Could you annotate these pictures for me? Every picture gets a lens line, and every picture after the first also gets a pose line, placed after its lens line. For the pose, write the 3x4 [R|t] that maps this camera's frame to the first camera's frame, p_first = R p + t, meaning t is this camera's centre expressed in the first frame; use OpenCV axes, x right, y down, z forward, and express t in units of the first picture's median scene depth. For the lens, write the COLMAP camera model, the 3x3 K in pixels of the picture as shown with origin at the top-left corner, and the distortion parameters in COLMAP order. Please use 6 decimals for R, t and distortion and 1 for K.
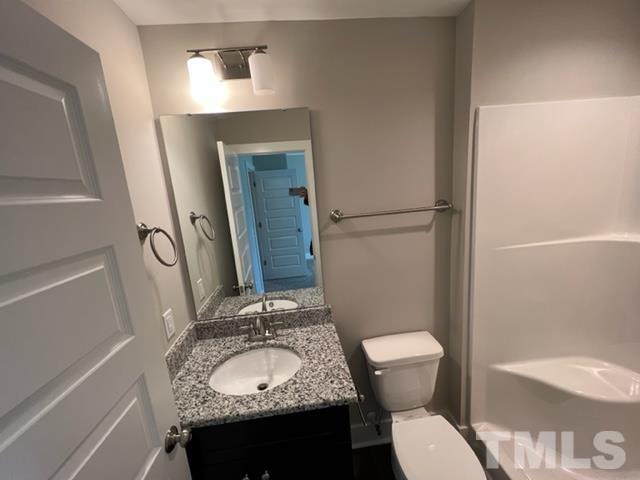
lens RADIAL K [[253.6, 0, 320.5], [0, 253.6, 238.7], [0, 0, 1]] dist [-0.004452, 0.000499]
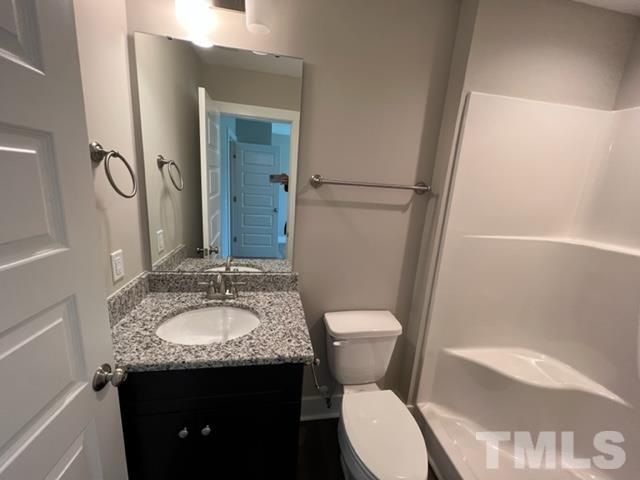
lens RADIAL K [[253.6, 0, 320.6], [0, 253.6, 239.2], [0, 0, 1]] dist [-0.004452, 0.000499]
pose [[0.985781, 0.132651, 0.103145, 0.008341], [-0.135488, 0.990557, 0.020968, 0.108653], [-0.099389, -0.034644, 0.994445, 0.030362]]
